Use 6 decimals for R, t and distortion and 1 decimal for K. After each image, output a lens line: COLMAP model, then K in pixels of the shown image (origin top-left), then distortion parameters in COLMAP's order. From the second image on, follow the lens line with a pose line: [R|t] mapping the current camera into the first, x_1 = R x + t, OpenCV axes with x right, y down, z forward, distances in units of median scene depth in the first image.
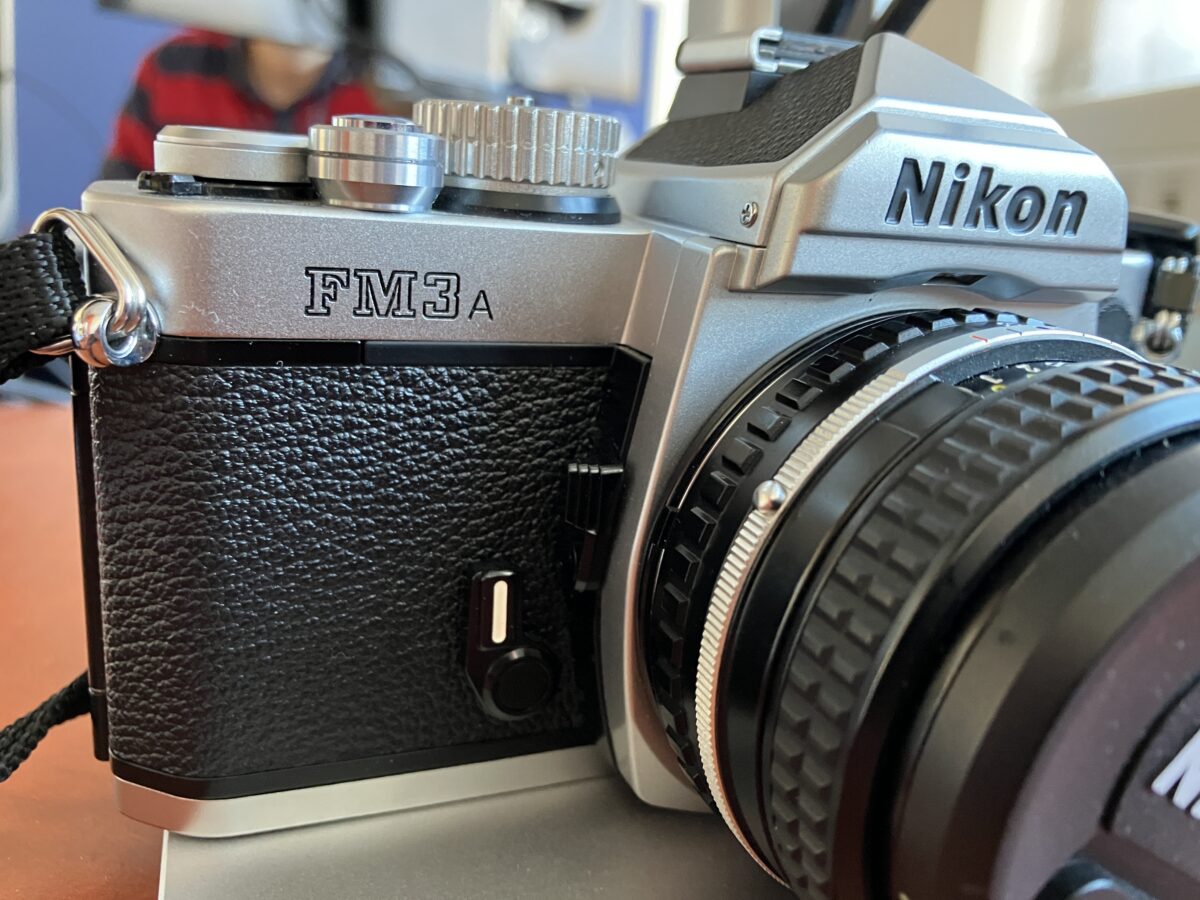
lens RADIAL K [[1014.5, 0, 636.1], [0, 1014.5, 475.0], [0, 0, 1]] dist [-0.008521, 0.001991]
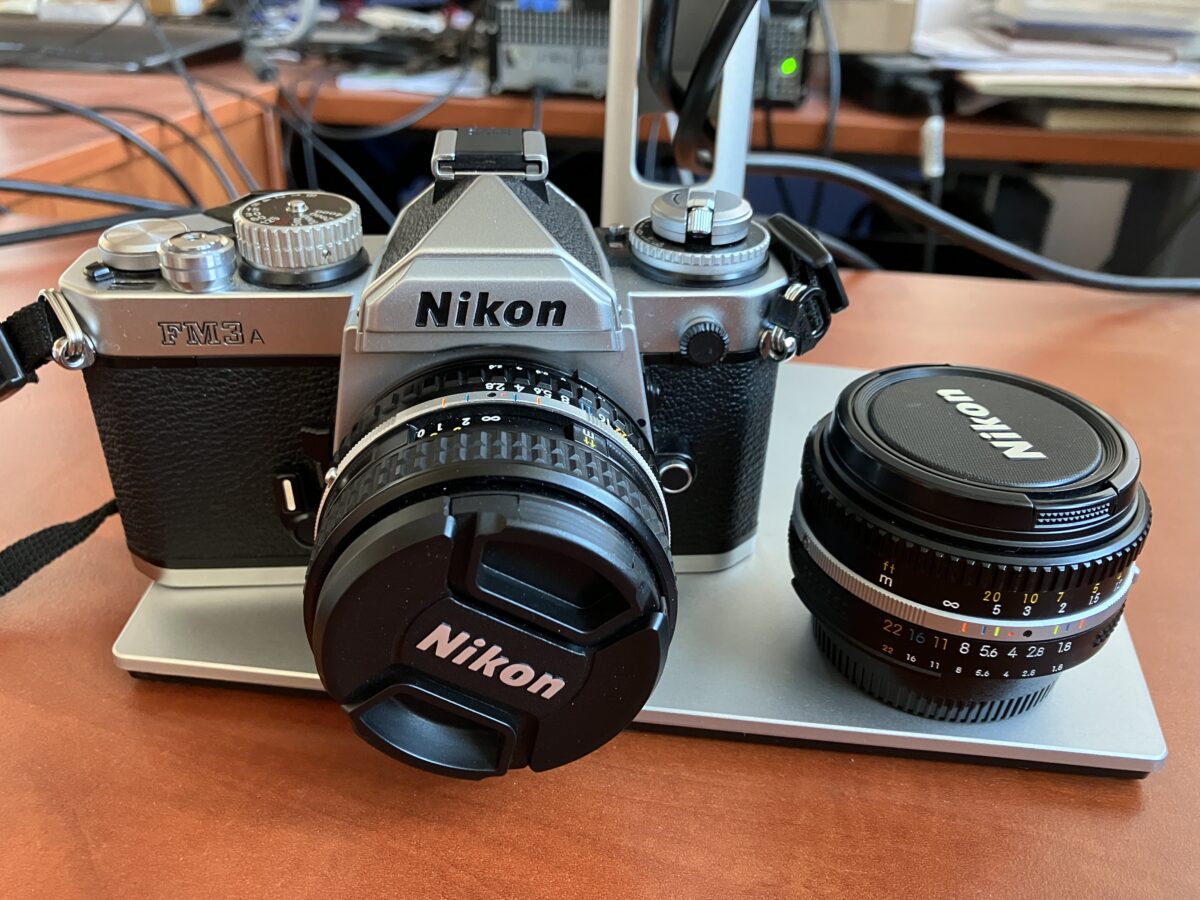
lens RADIAL K [[1014.5, 0, 601.5], [0, 1014.5, 460.8], [0, 0, 1]] dist [-0.008521, 0.001991]
pose [[0.943322, 0.122282, -0.308529, 1.026271], [-0.040879, 0.965378, 0.257631, -0.451205], [0.329351, -0.230417, 0.915662, -0.507552]]
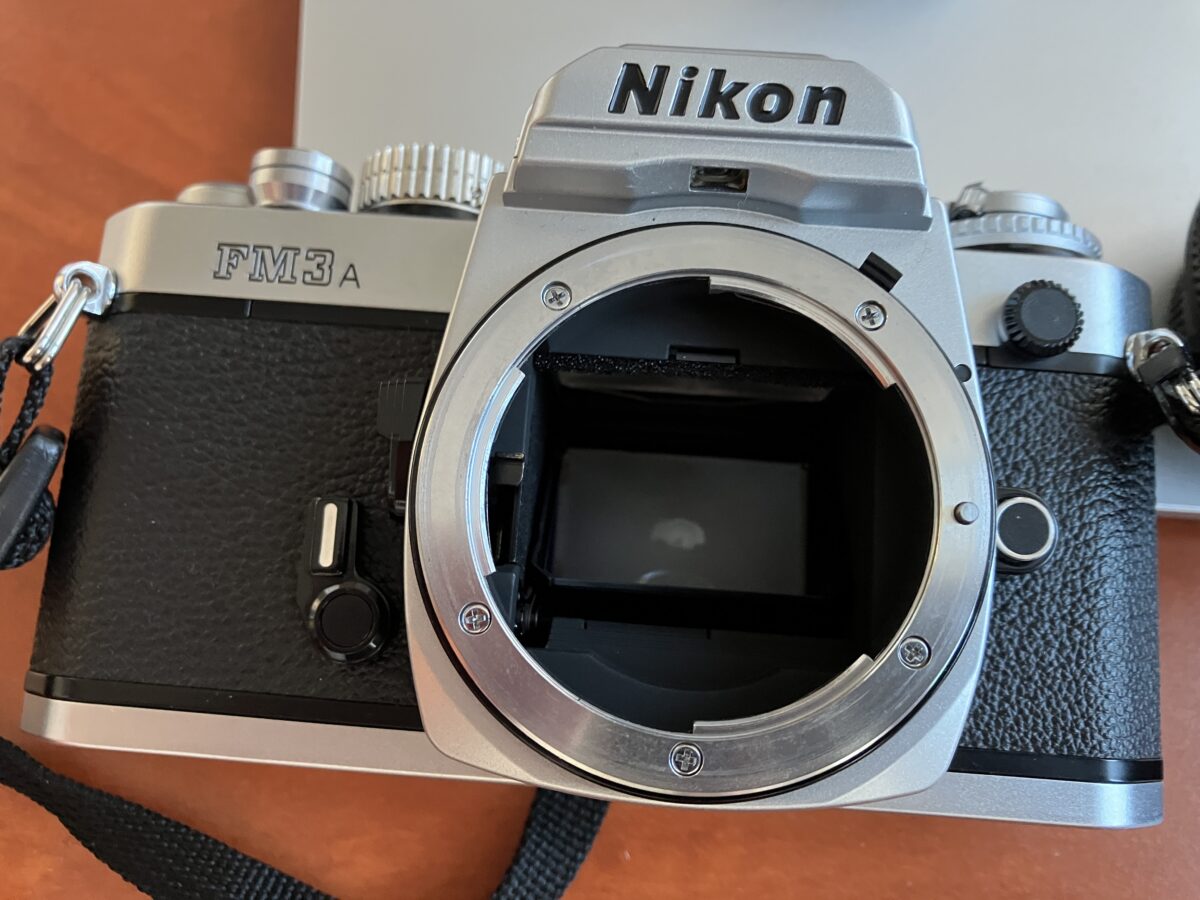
lens RADIAL K [[1014.5, 0, 605.9], [0, 1014.5, 455.1], [0, 0, 1]] dist [-0.008521, 0.001991]
pose [[0.910189, -0.076641, -0.407041, 0.614951], [-0.116297, 0.895910, -0.428742, 0.519068], [0.397532, 0.437574, 0.806534, 0.239920]]
